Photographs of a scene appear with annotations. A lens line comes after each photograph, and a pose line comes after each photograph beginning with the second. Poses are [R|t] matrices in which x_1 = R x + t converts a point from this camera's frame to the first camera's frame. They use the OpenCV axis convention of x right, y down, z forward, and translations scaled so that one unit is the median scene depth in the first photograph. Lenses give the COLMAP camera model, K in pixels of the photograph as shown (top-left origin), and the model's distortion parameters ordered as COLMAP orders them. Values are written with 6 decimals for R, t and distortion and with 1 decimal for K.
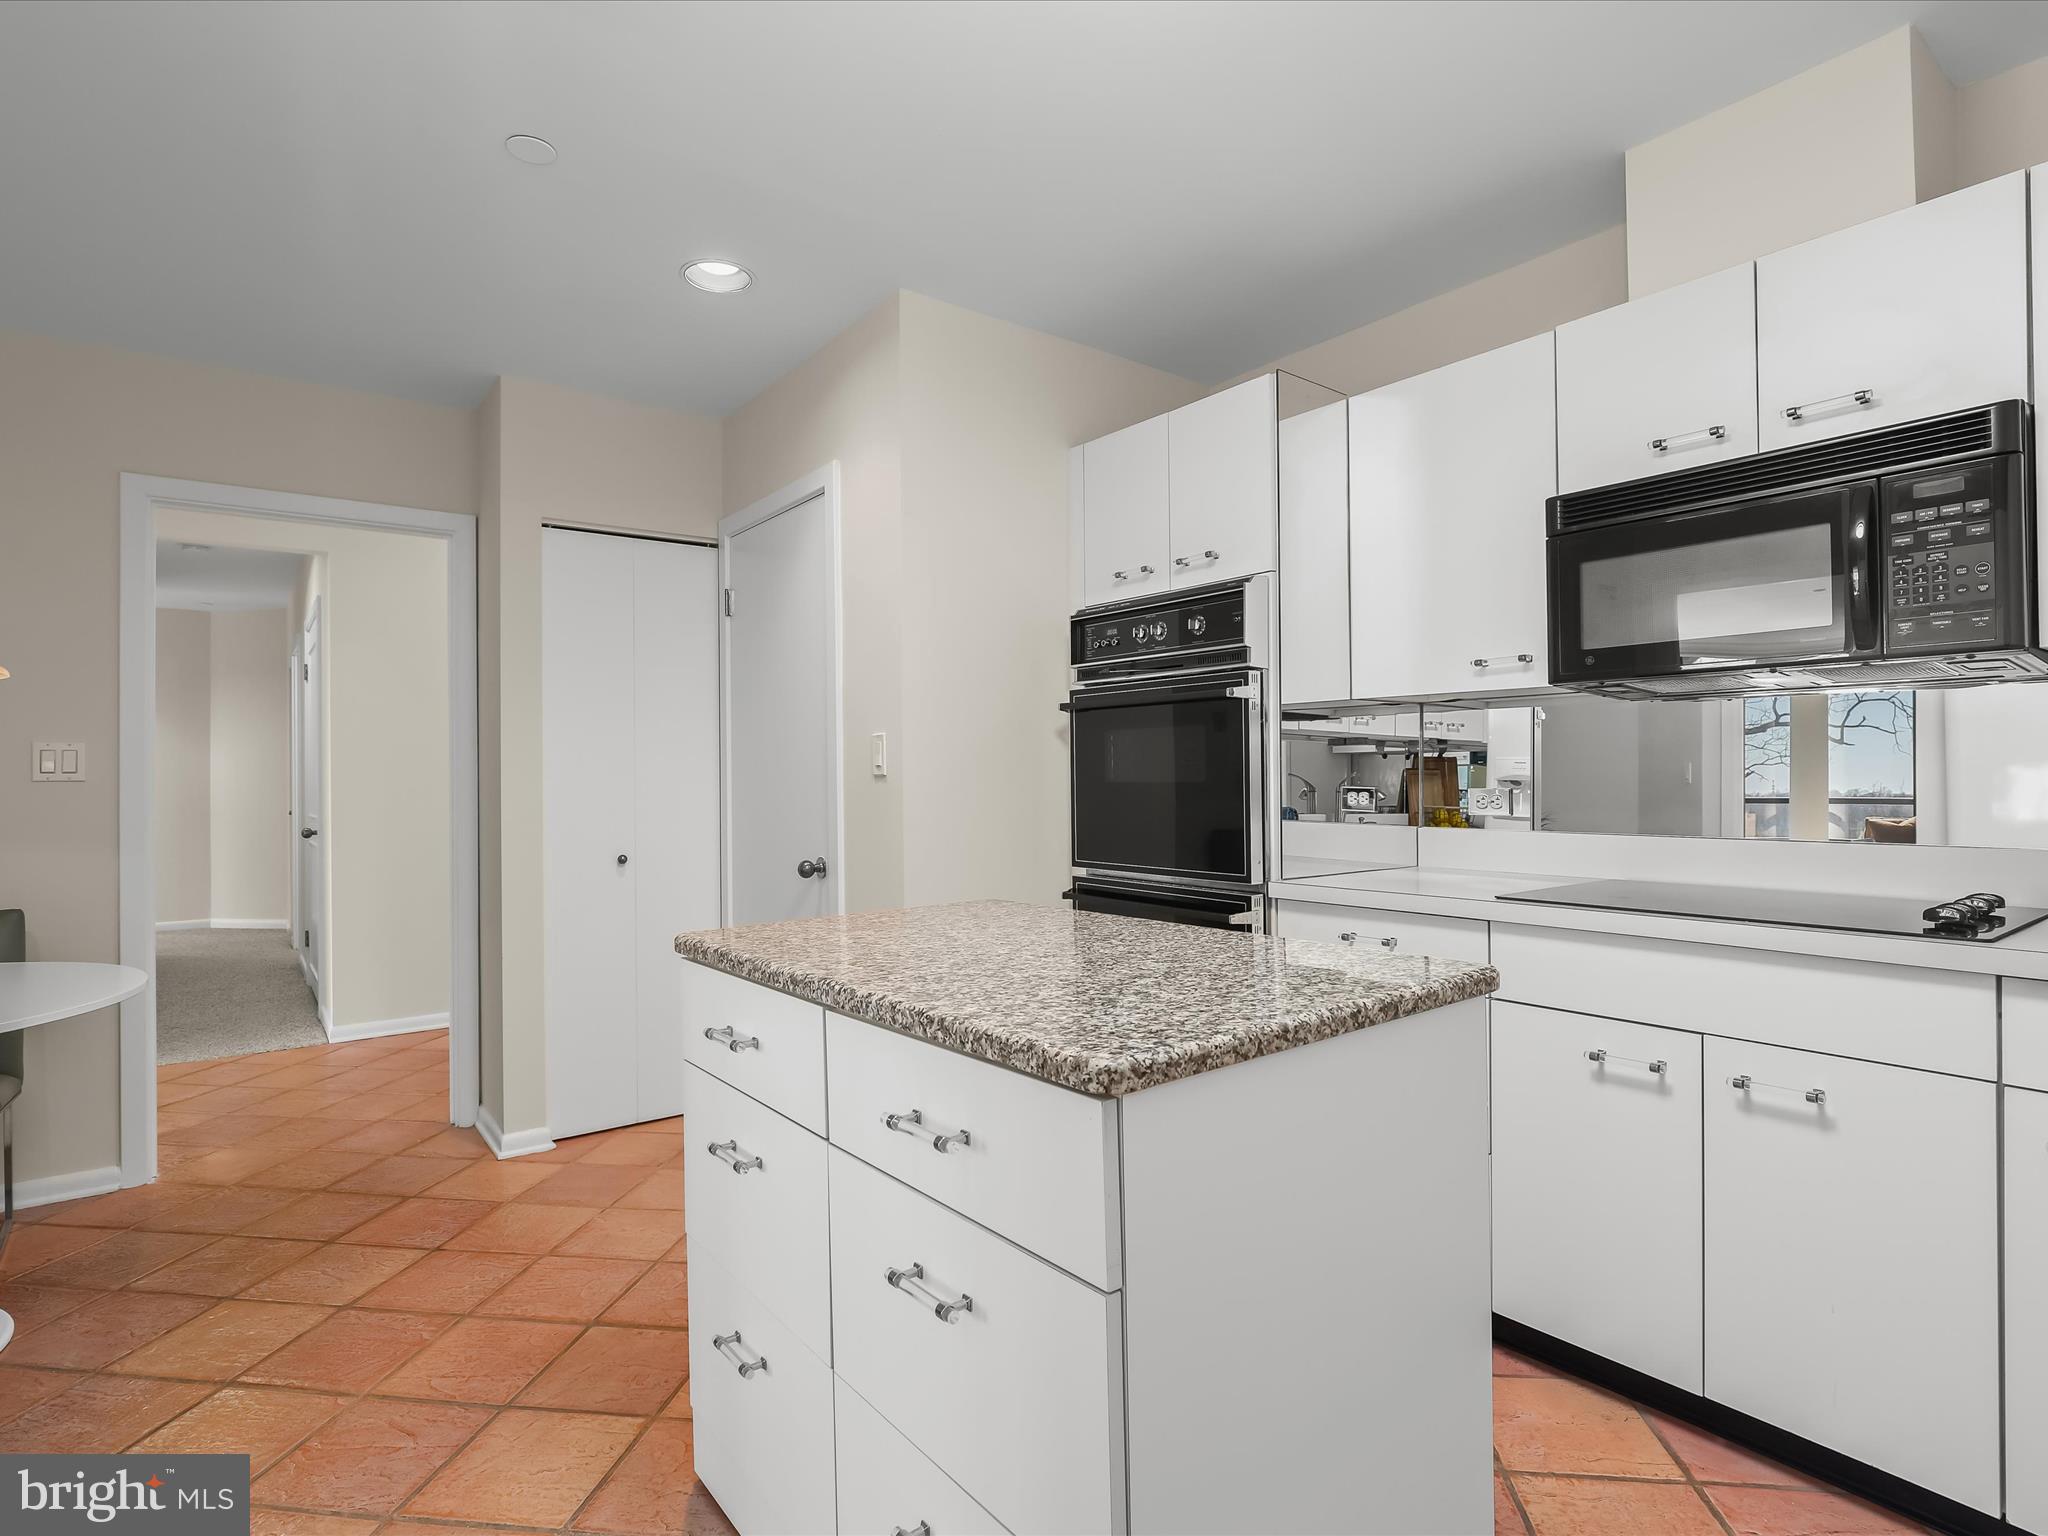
lens RADIAL K [[1069.7, 0, 1070.4], [0, 1069.7, 766.2], [0, 0, 1]] dist [-0.002479, -0.000341]
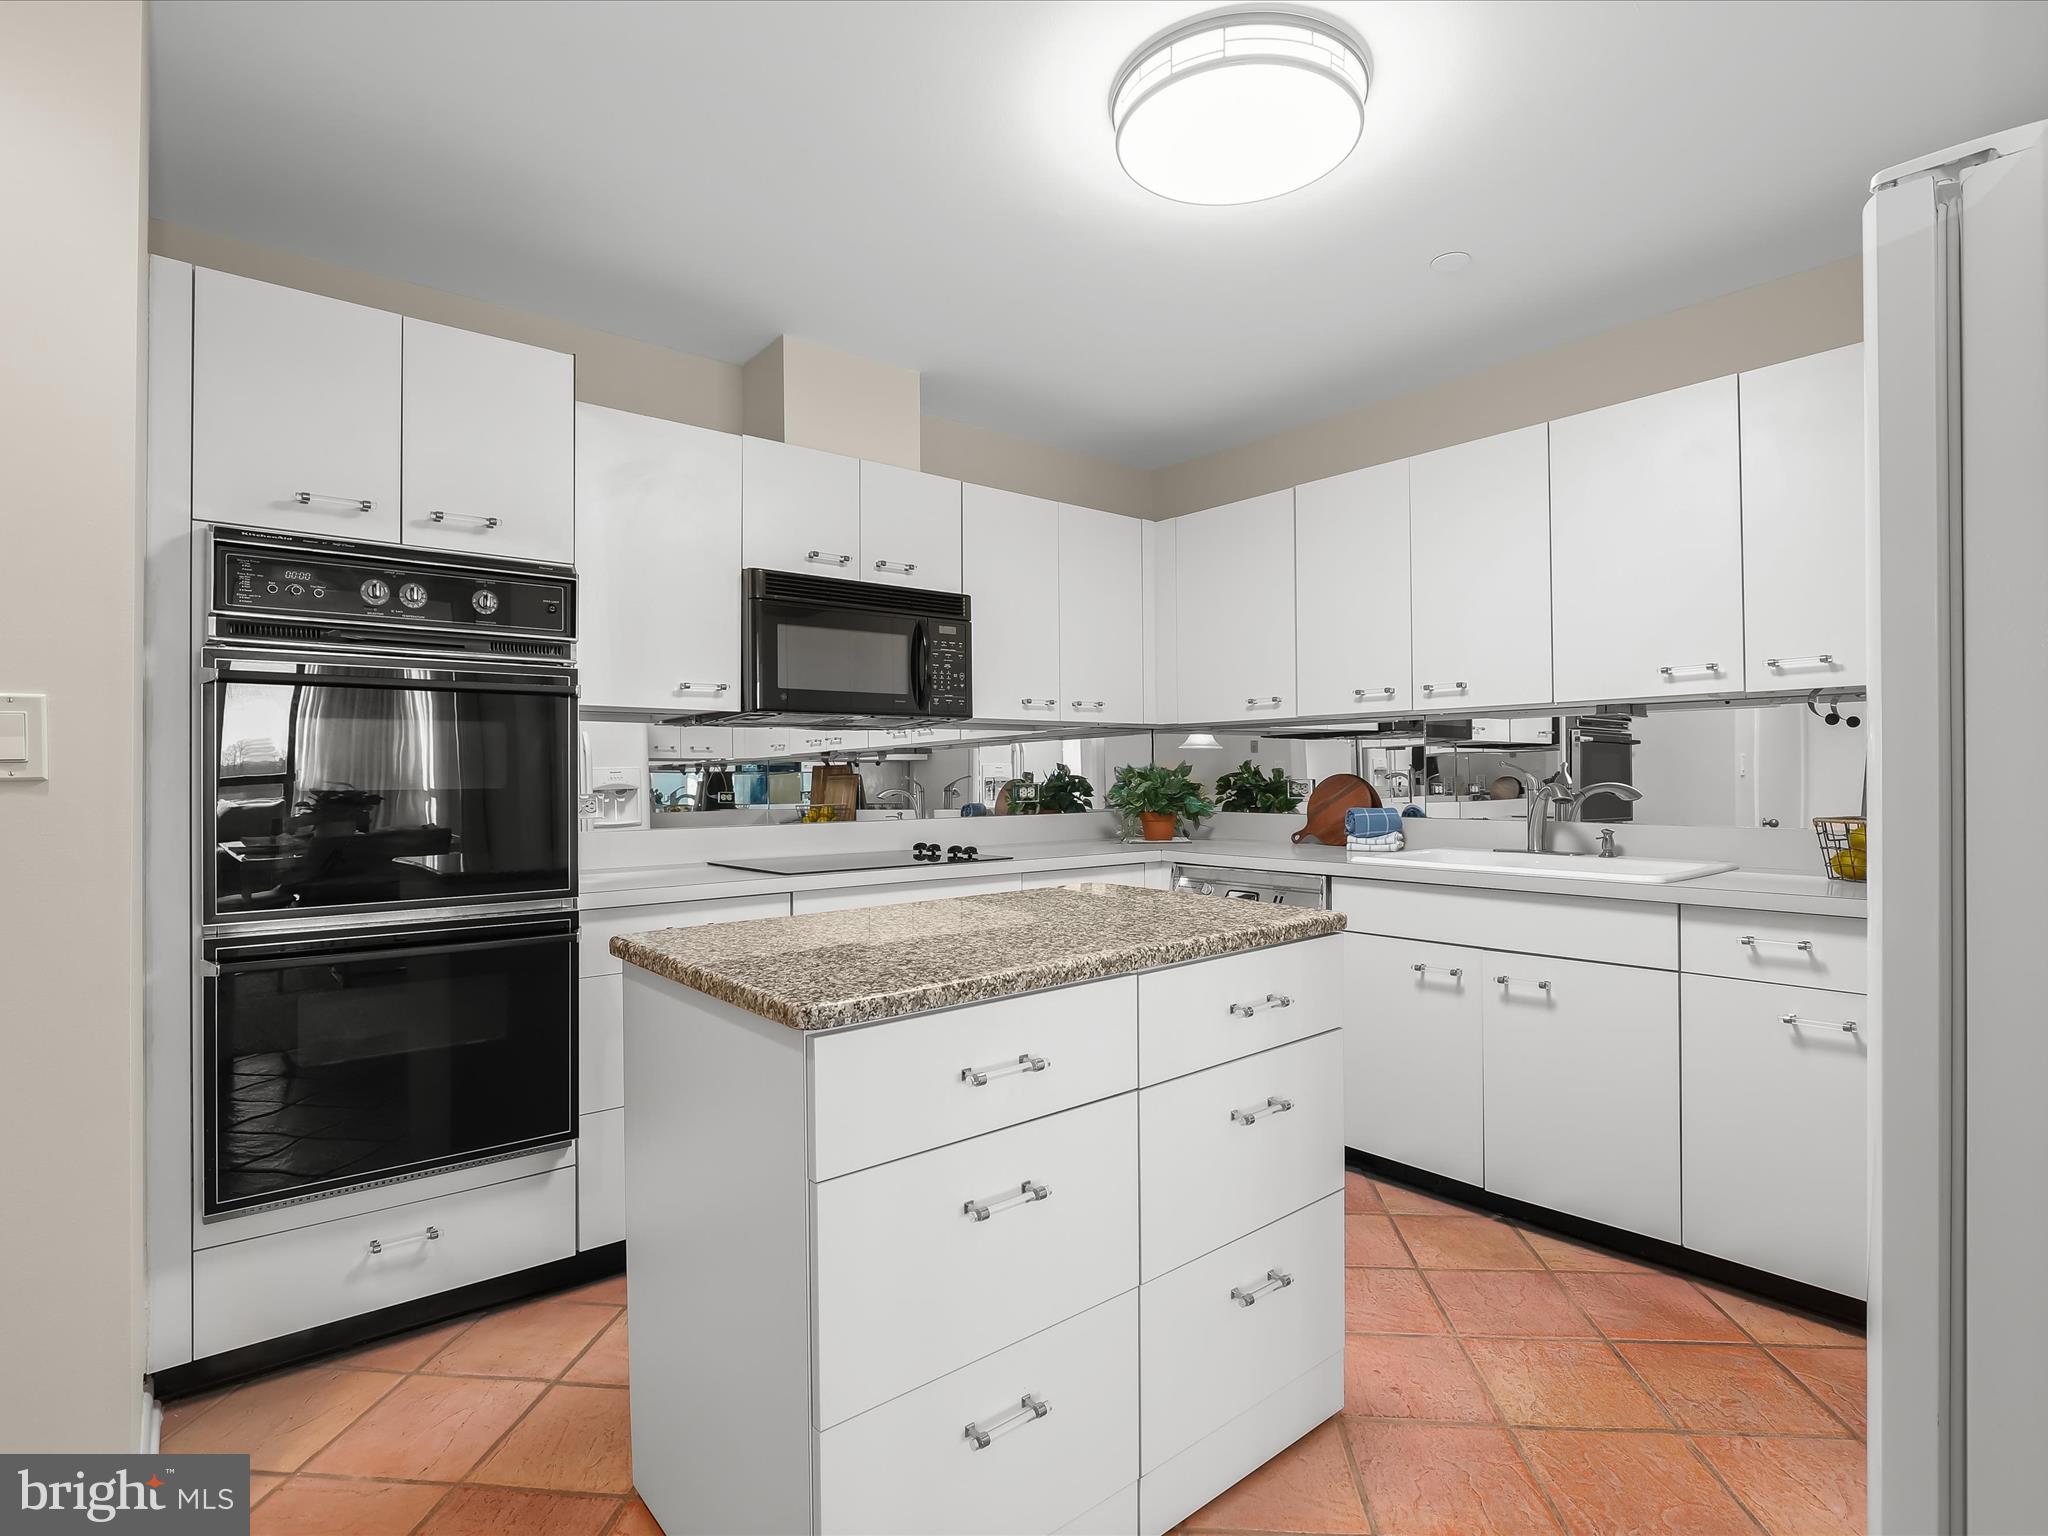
lens RADIAL K [[1029.7, 0, 1024.0], [0, 1029.7, 768.0], [0, 0, 1]] dist [-0.001367, -0.000098]
pose [[-0.007996, 0.016538, 0.999831, -0.907657], [0.000863, 0.999863, -0.016532, 0.015585], [-0.999968, 0.000731, -0.008009, 0.768449]]
